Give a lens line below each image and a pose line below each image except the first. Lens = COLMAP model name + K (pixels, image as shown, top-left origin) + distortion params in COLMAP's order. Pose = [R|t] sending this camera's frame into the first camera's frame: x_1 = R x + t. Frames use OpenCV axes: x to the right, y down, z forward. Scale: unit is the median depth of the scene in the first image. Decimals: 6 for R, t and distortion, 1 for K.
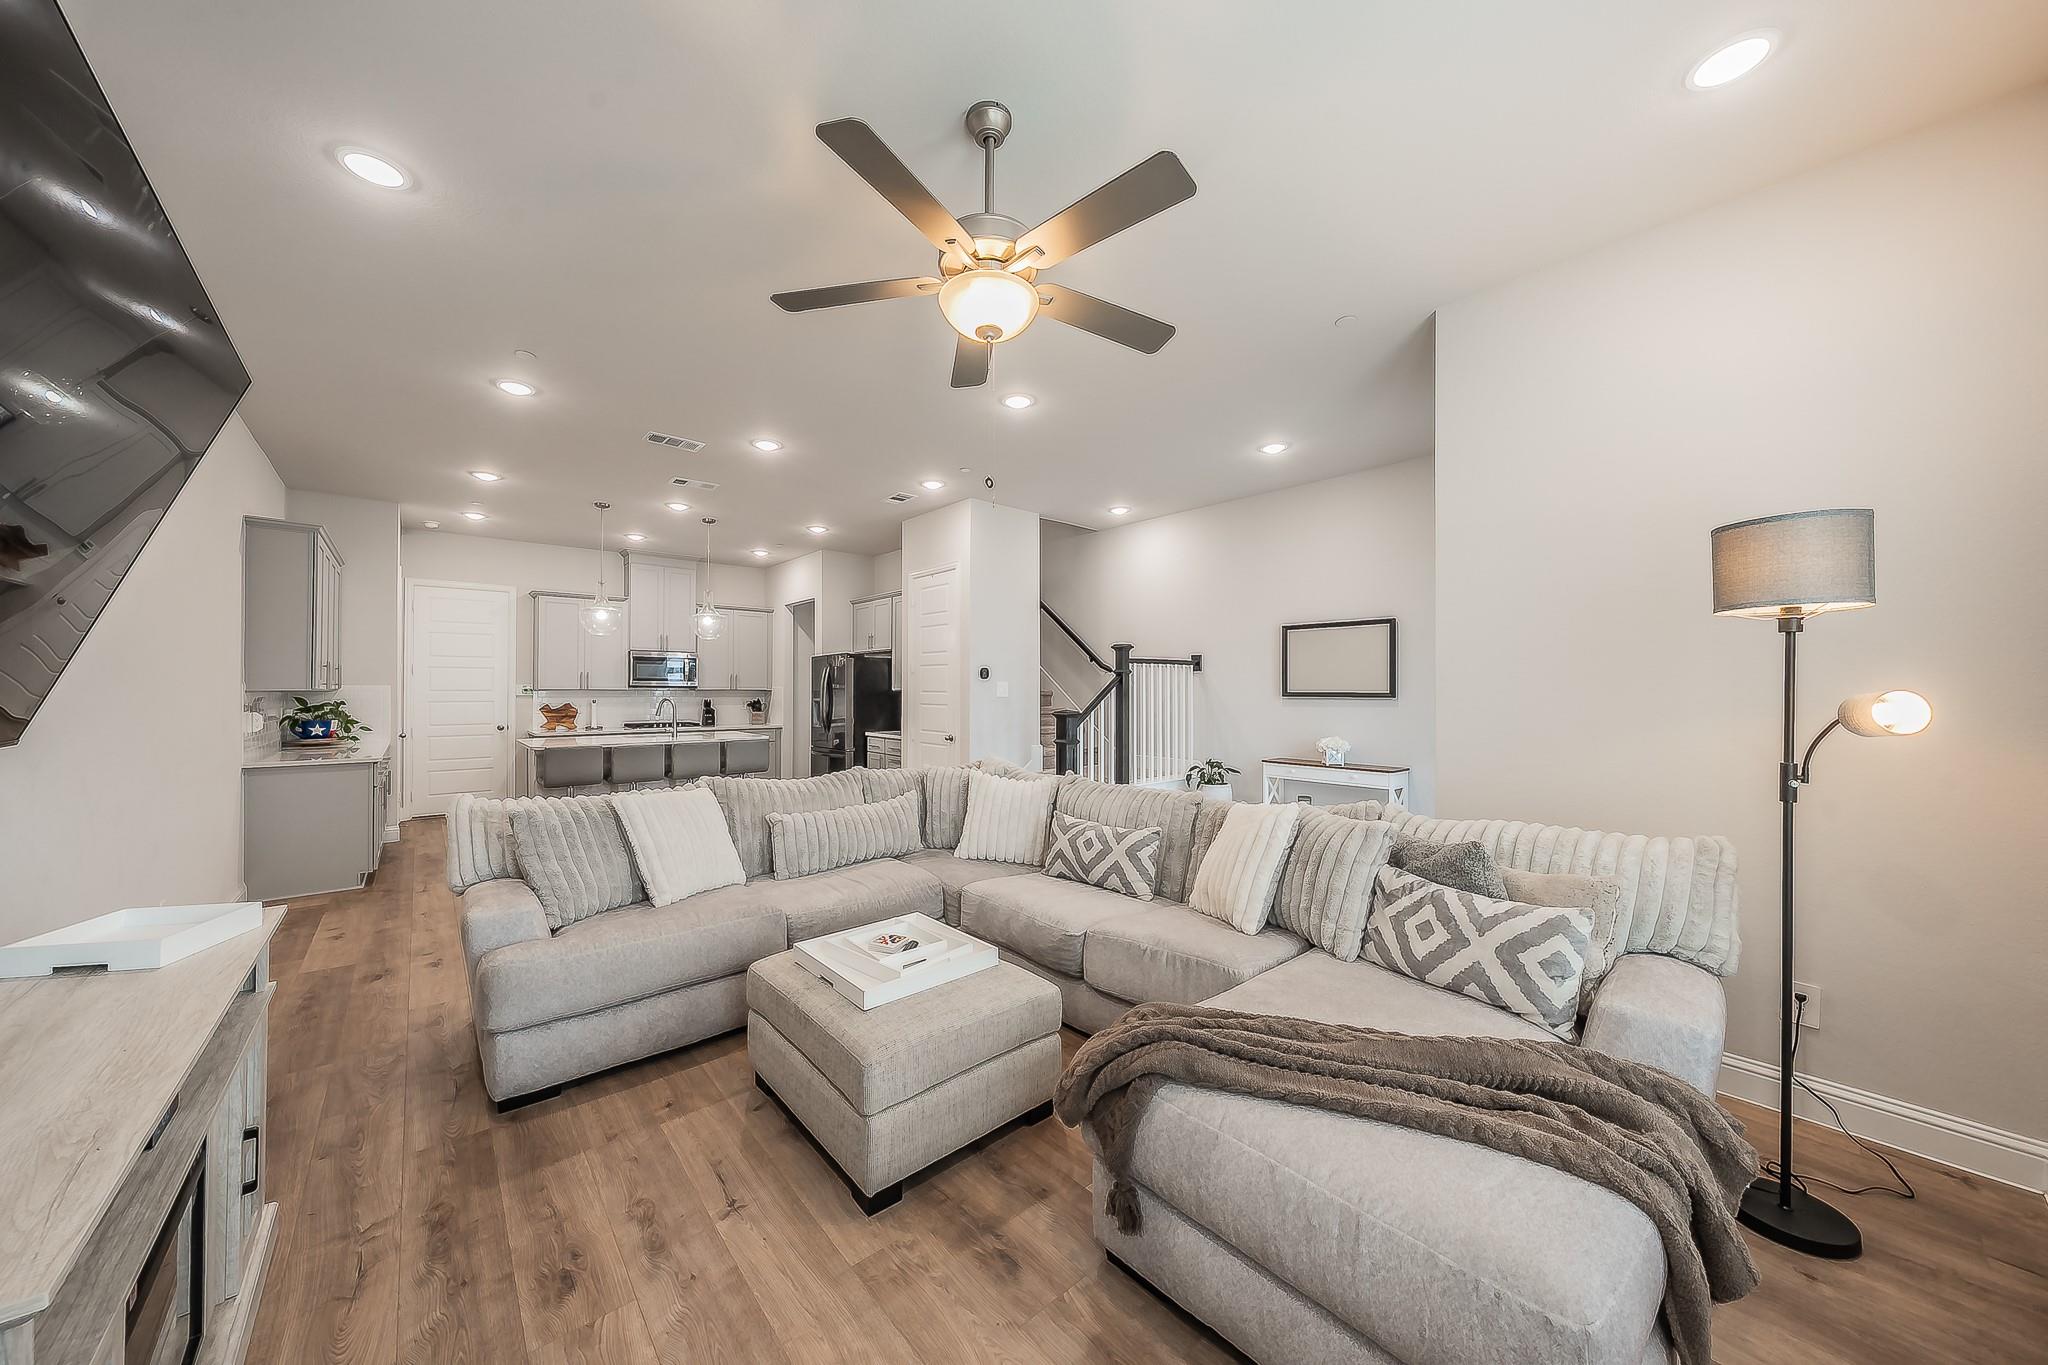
lens RADIAL K [[687.3, 0, 1011.4], [0, 687.3, 694.2], [0, 0, 1]] dist [0.000248, -0.000008]
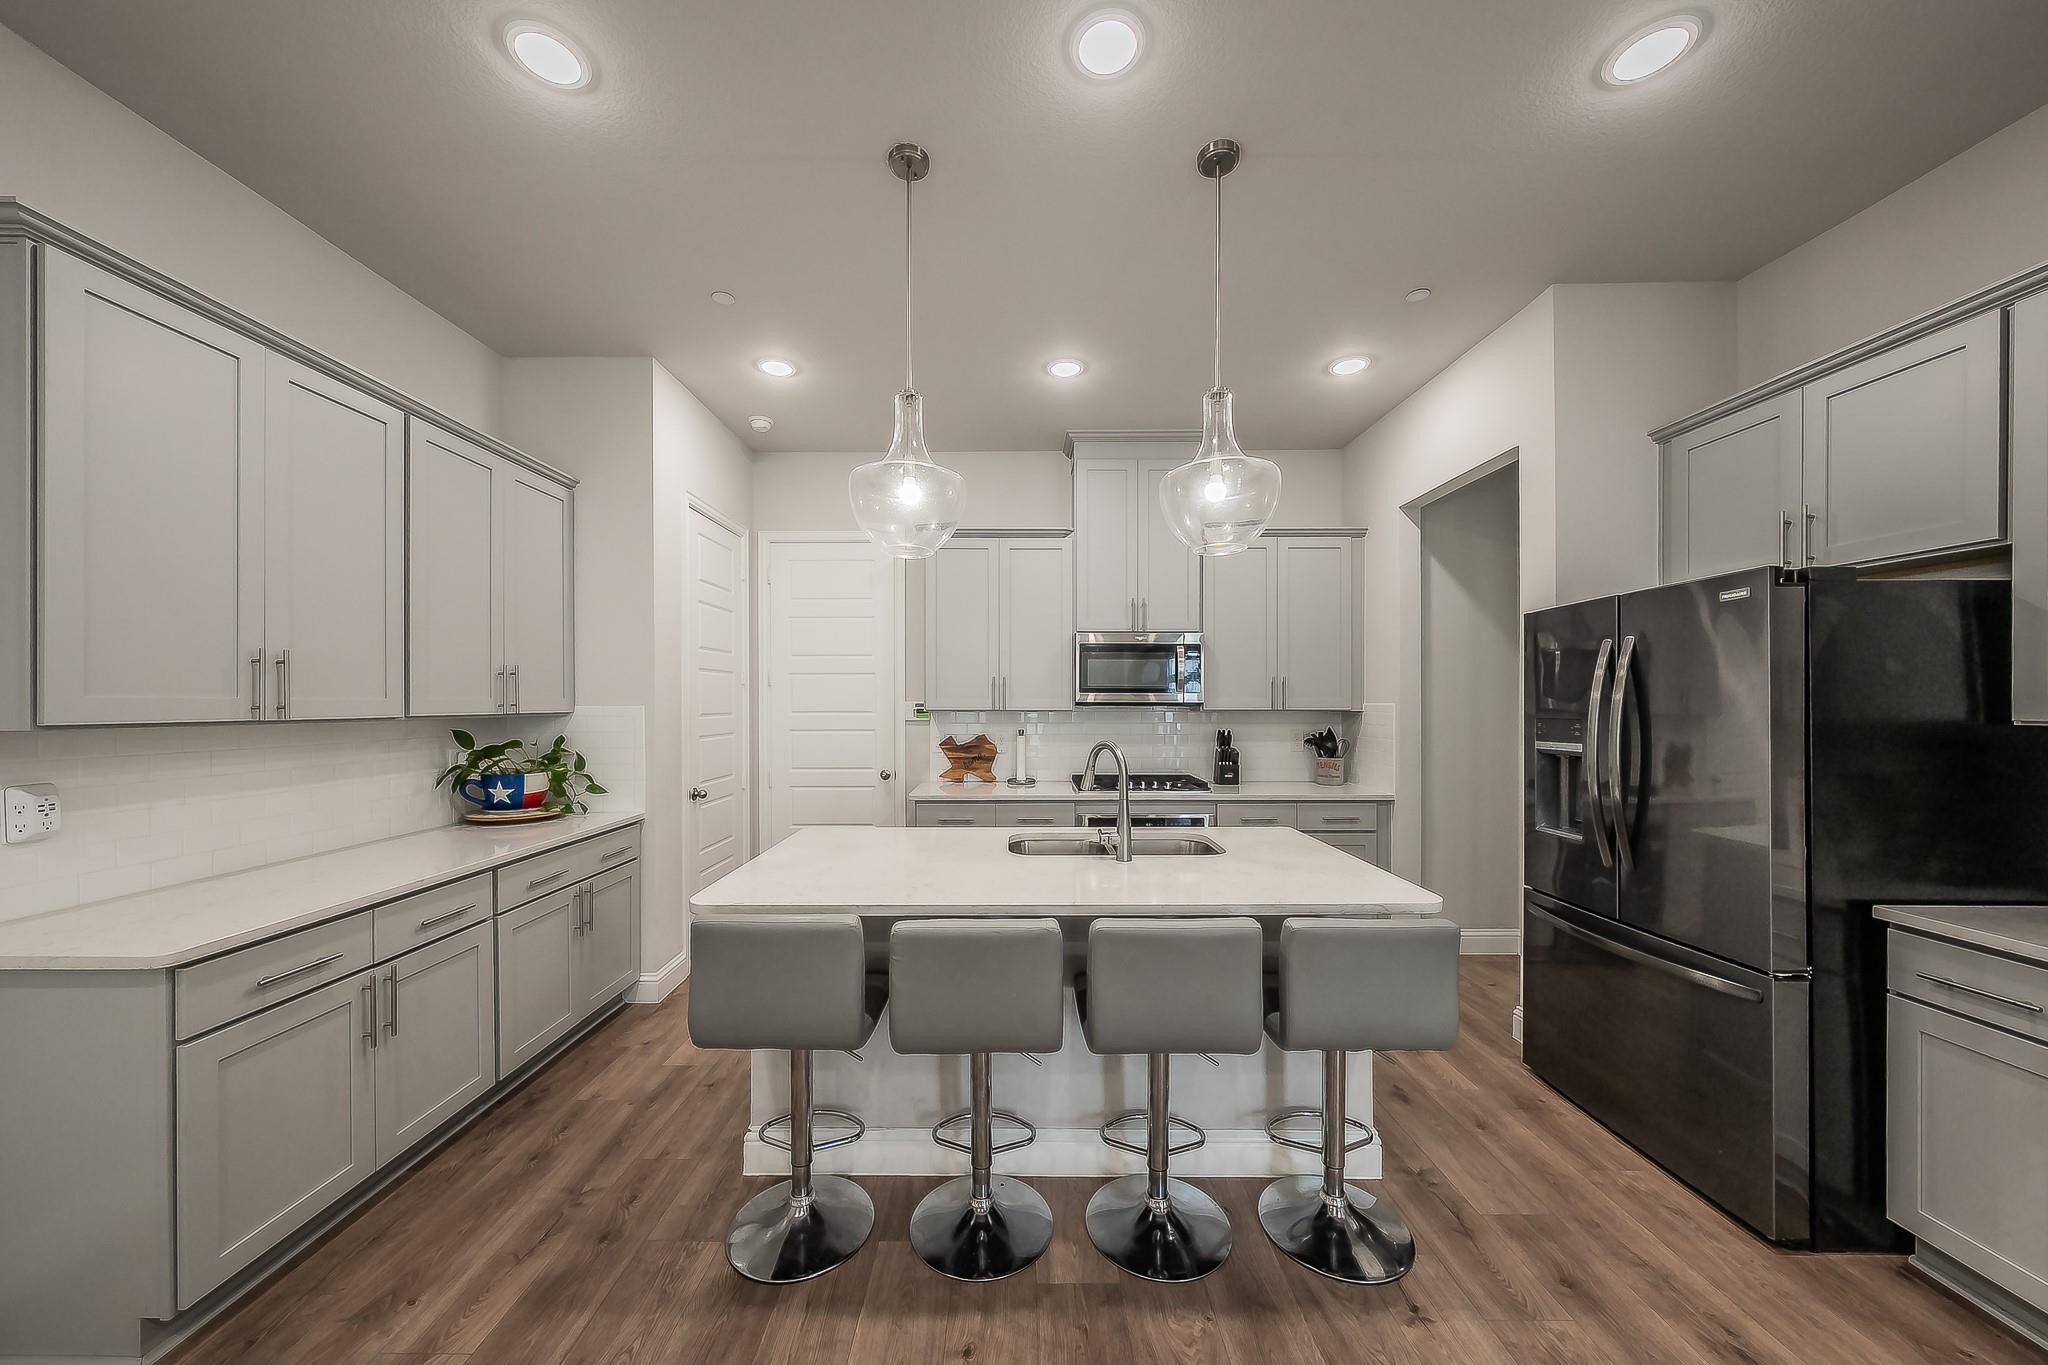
lens RADIAL K [[687.3, 0, 987.7], [0, 687.3, 709.7], [0, 0, 1]] dist [0.000248, -0.000008]
pose [[0.728344, 0.004297, -0.685198, -0.255482], [-0.001160, 0.999987, 0.005038, -0.010132], [0.685211, -0.002875, 0.728339, 0.587741]]
